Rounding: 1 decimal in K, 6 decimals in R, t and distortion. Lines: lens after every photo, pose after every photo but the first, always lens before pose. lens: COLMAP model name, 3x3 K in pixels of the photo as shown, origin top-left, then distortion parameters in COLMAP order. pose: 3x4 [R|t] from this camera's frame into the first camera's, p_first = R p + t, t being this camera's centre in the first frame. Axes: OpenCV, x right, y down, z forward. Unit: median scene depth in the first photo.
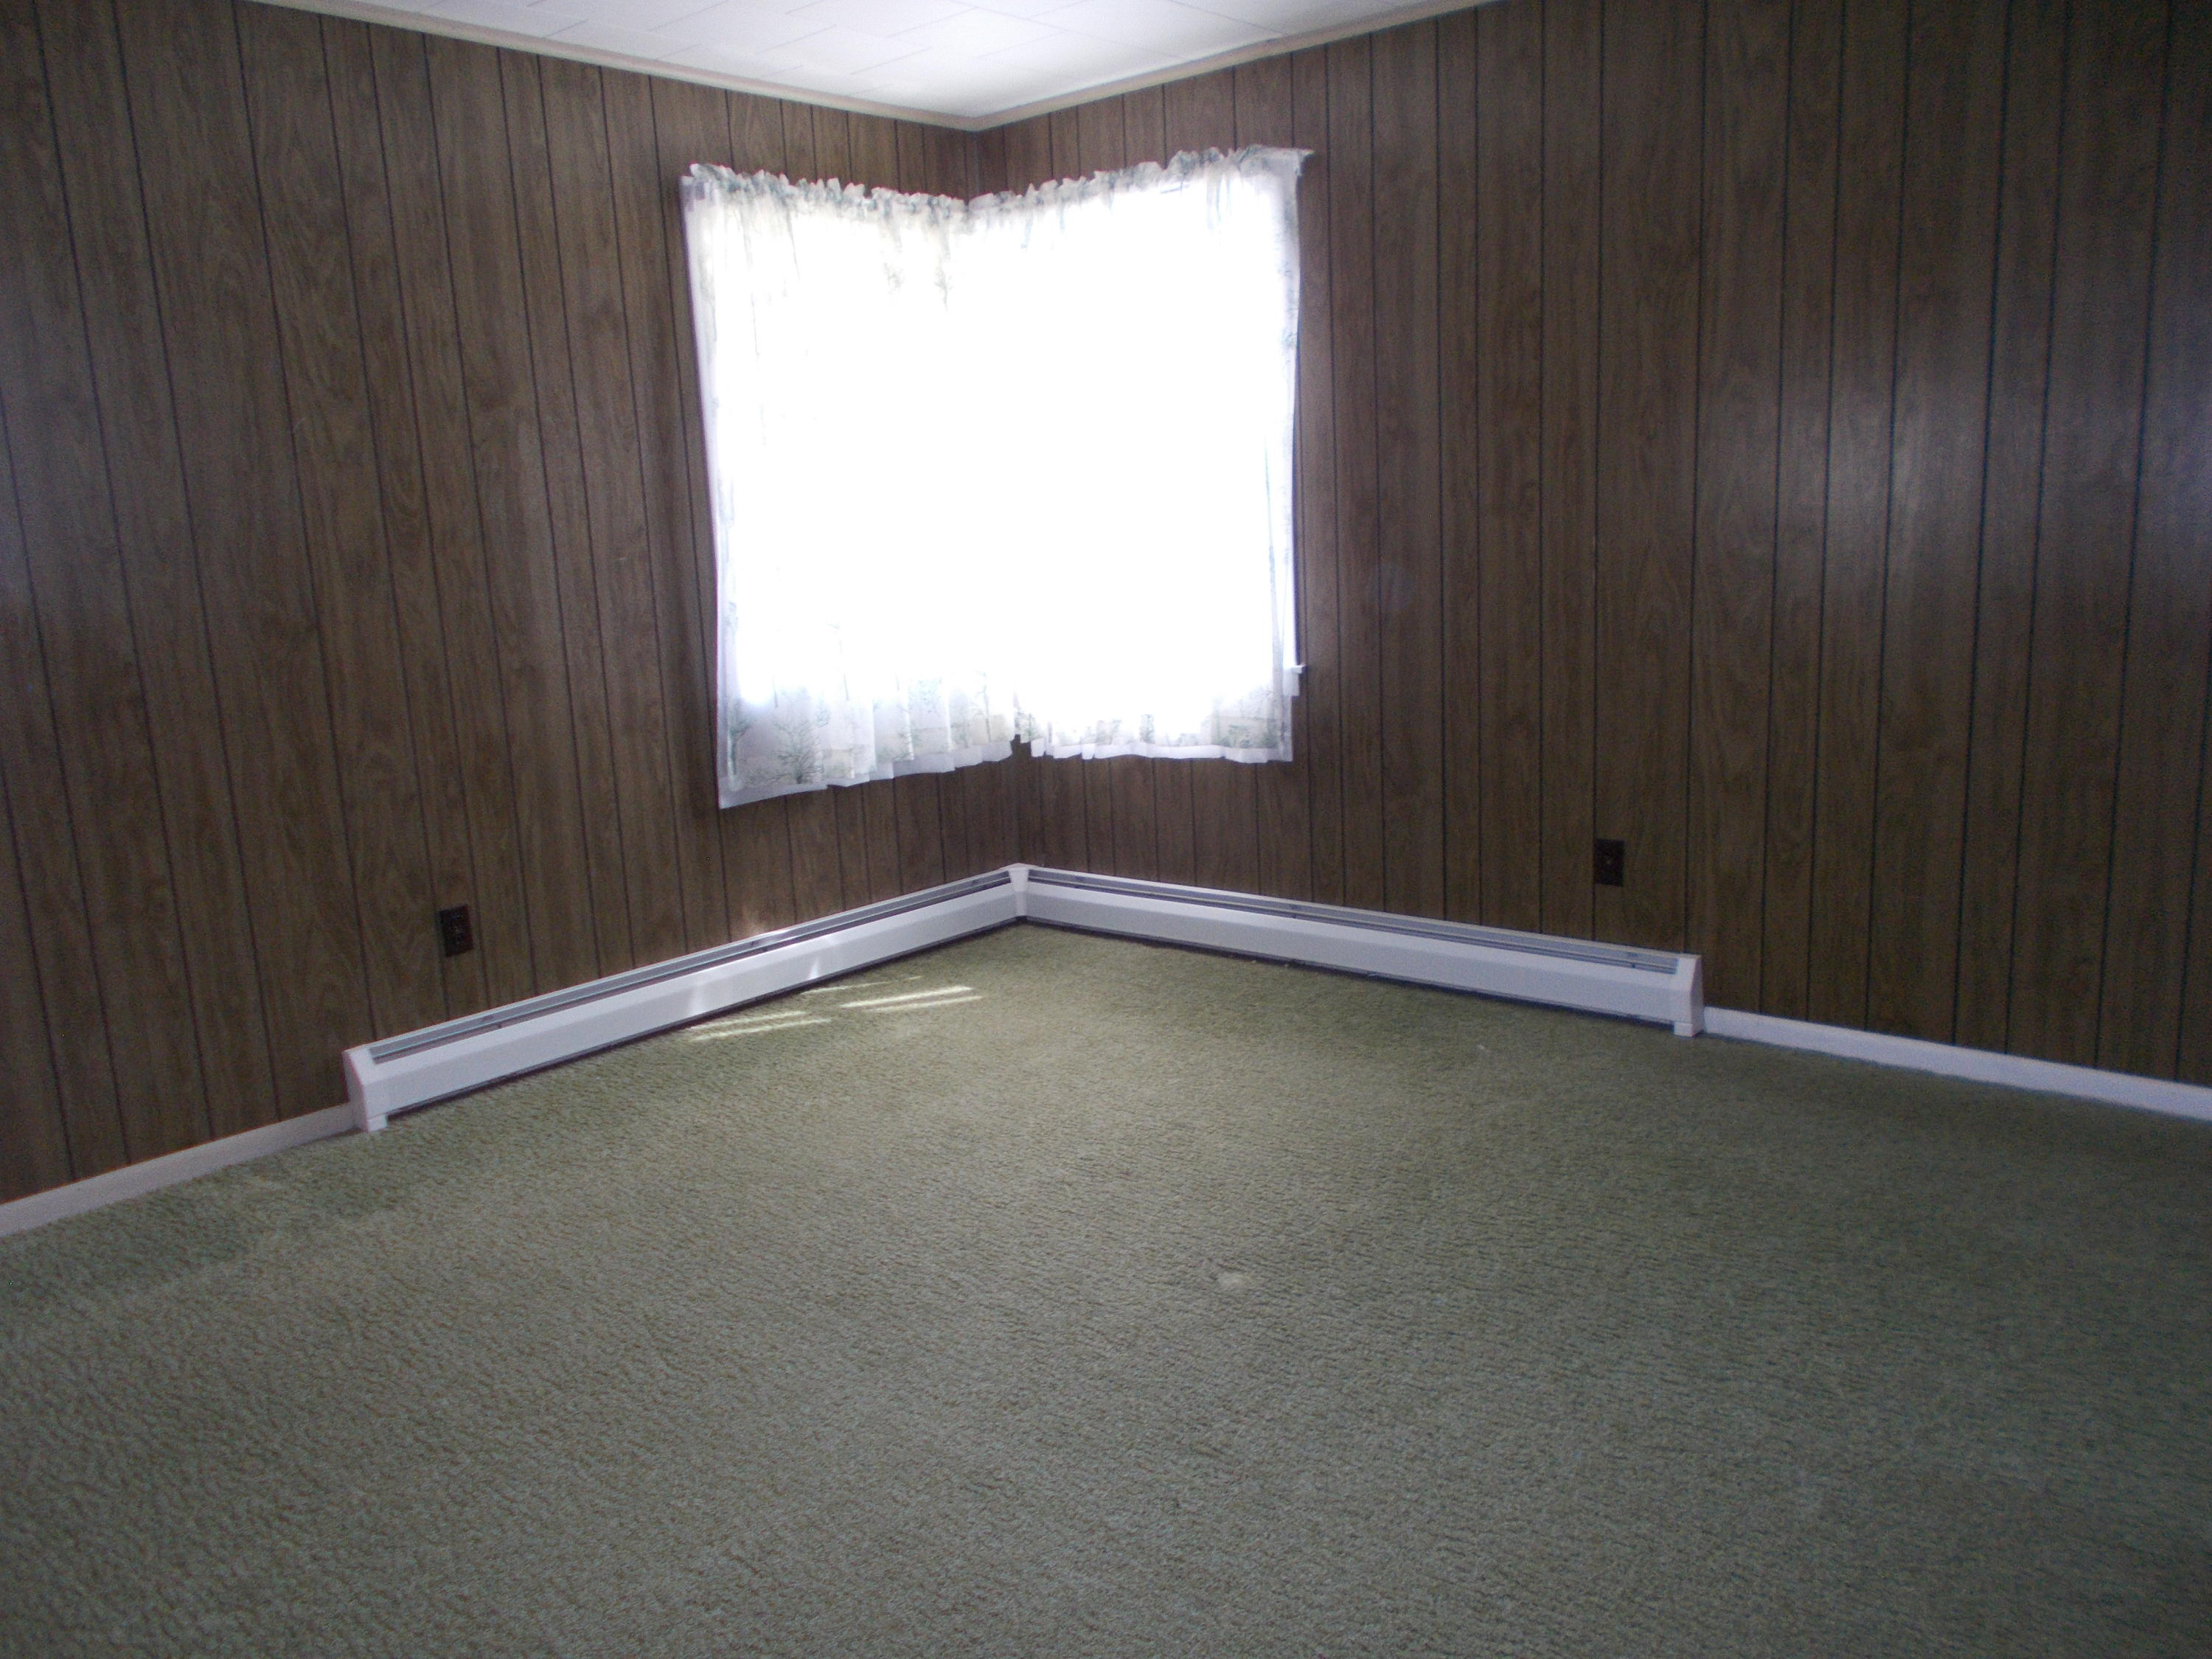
lens RADIAL K [[1682.5, 0, 1106.0], [0, 1682.5, 829.5], [0, 0, 1]] dist [-0.006611, 0.001410]
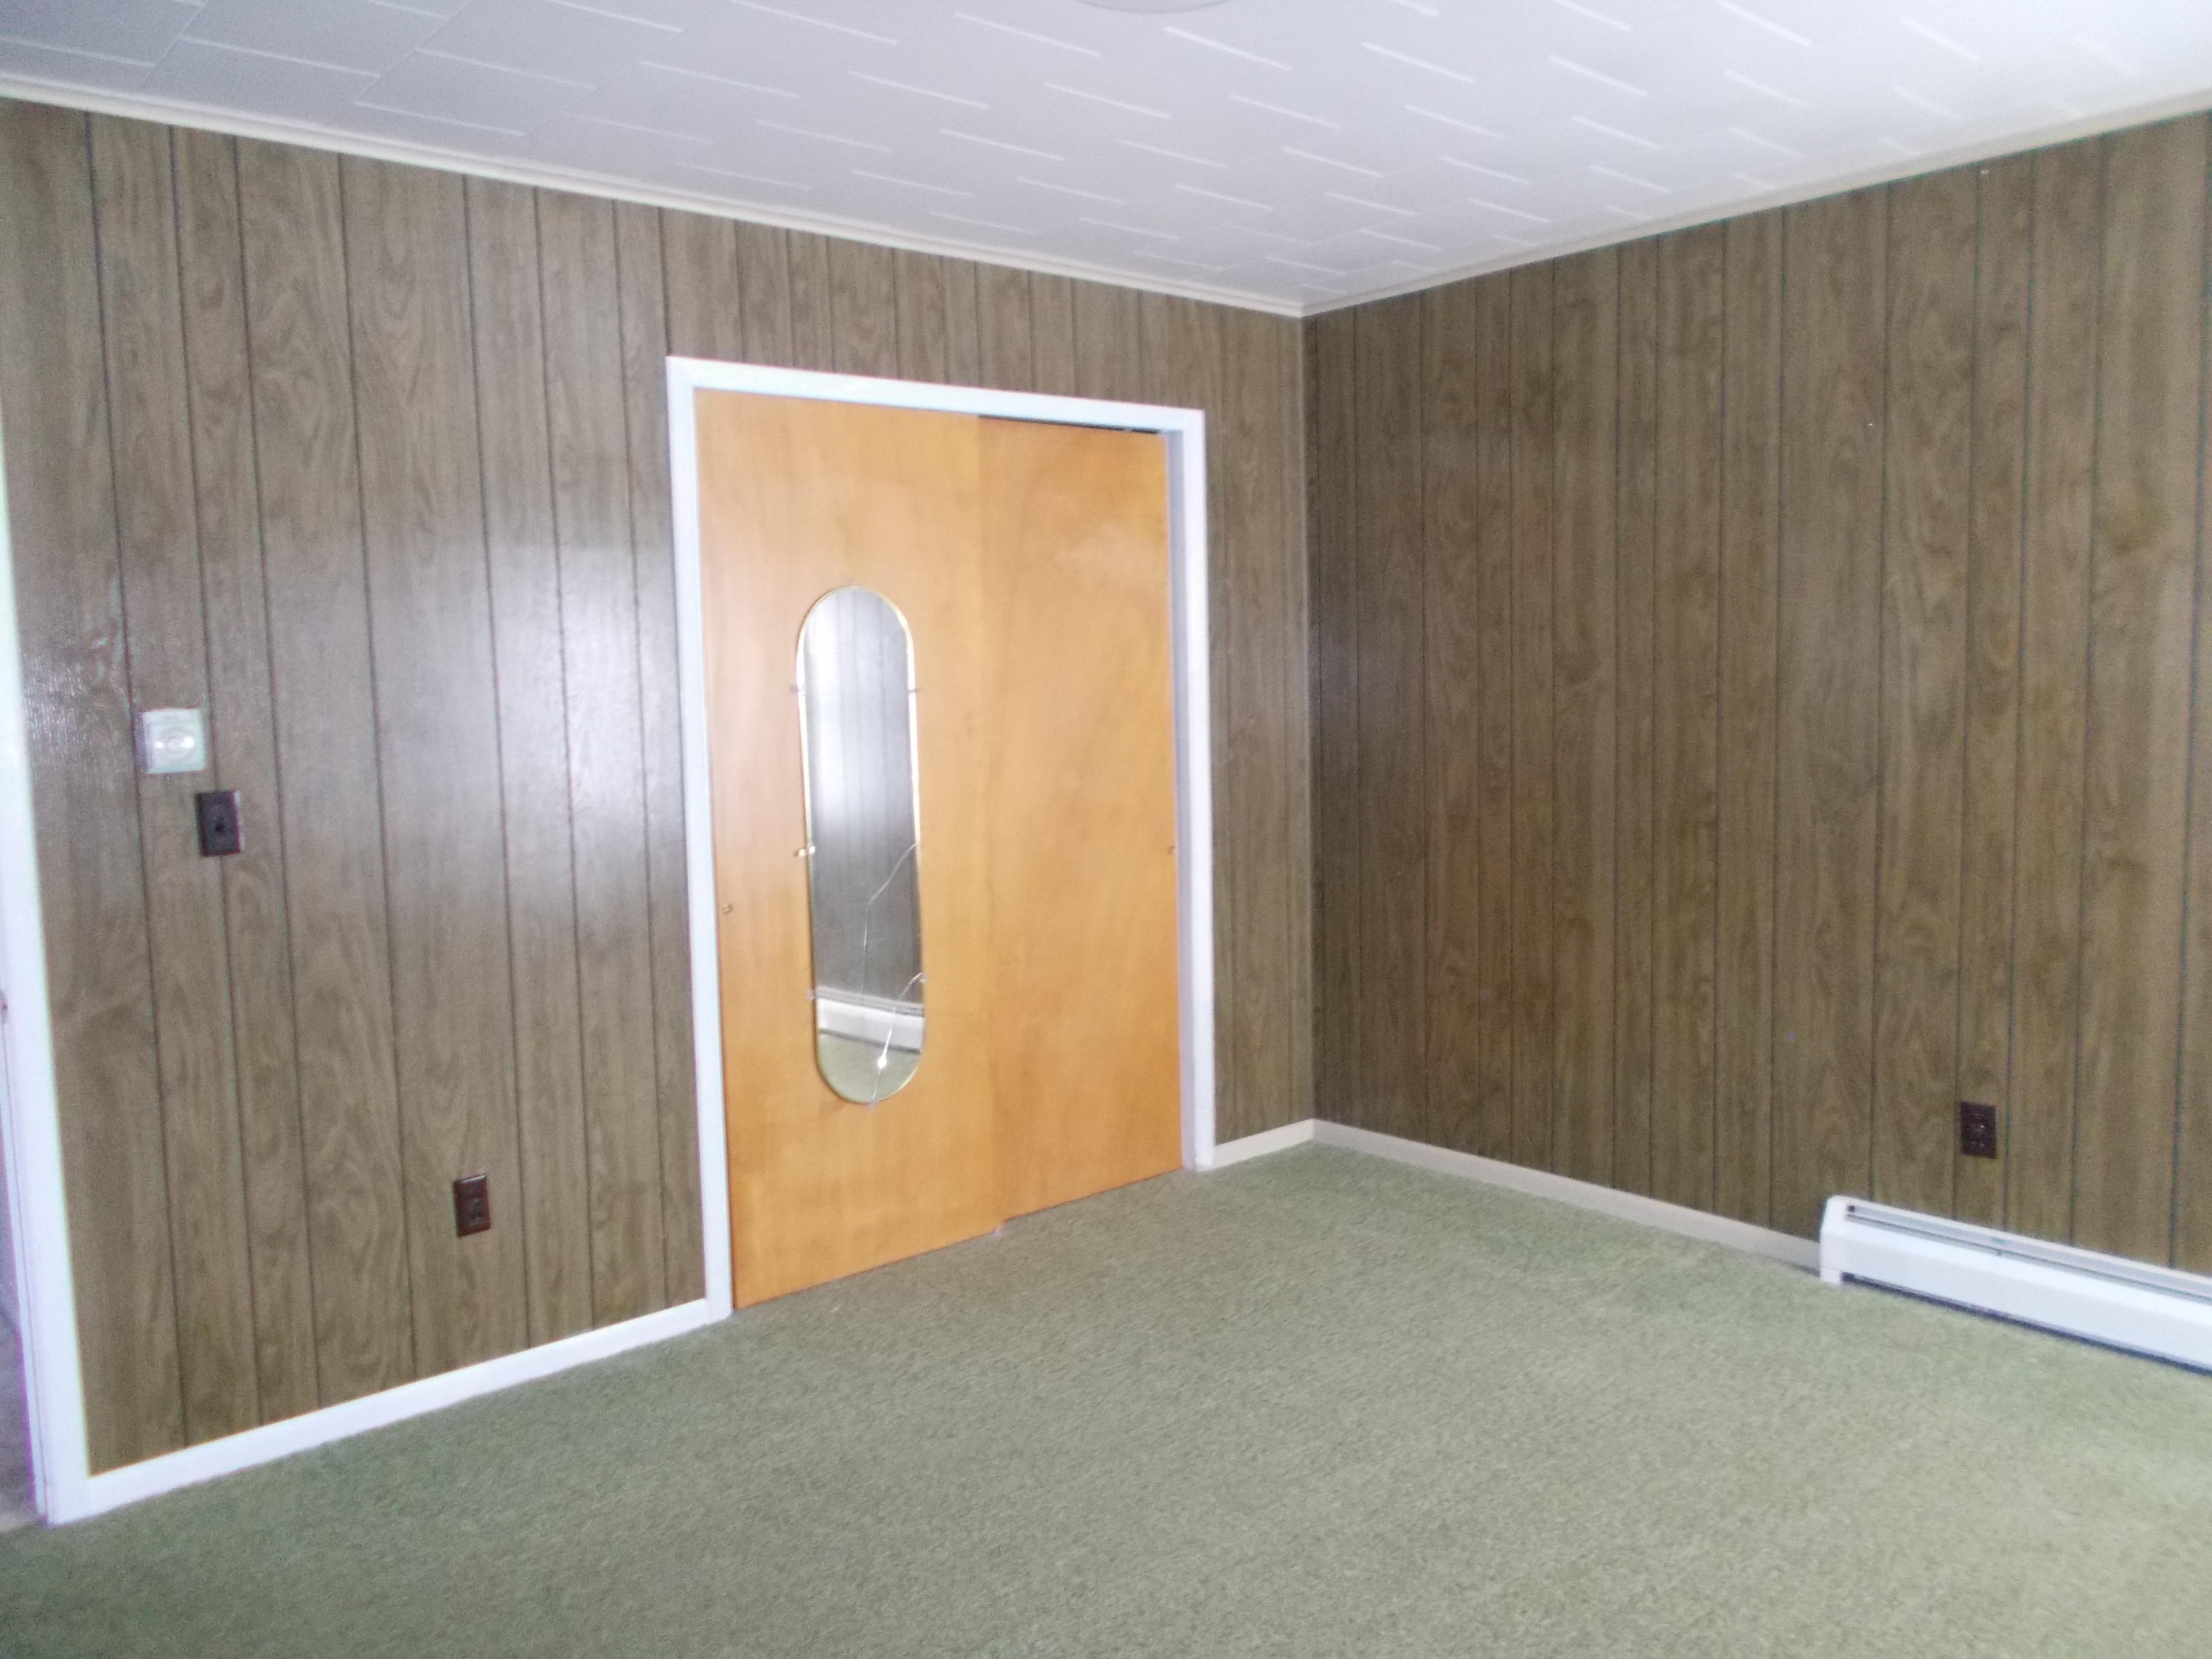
lens RADIAL K [[1682.5, 0, 1106.0], [0, 1682.5, 829.5], [0, 0, 1]] dist [-0.006611, 0.001410]
pose [[-0.155241, 0.142362, -0.977565, 0.570354], [-0.162820, 0.972341, 0.167458, -0.179822], [0.974366, 0.185163, -0.127767, 0.661217]]
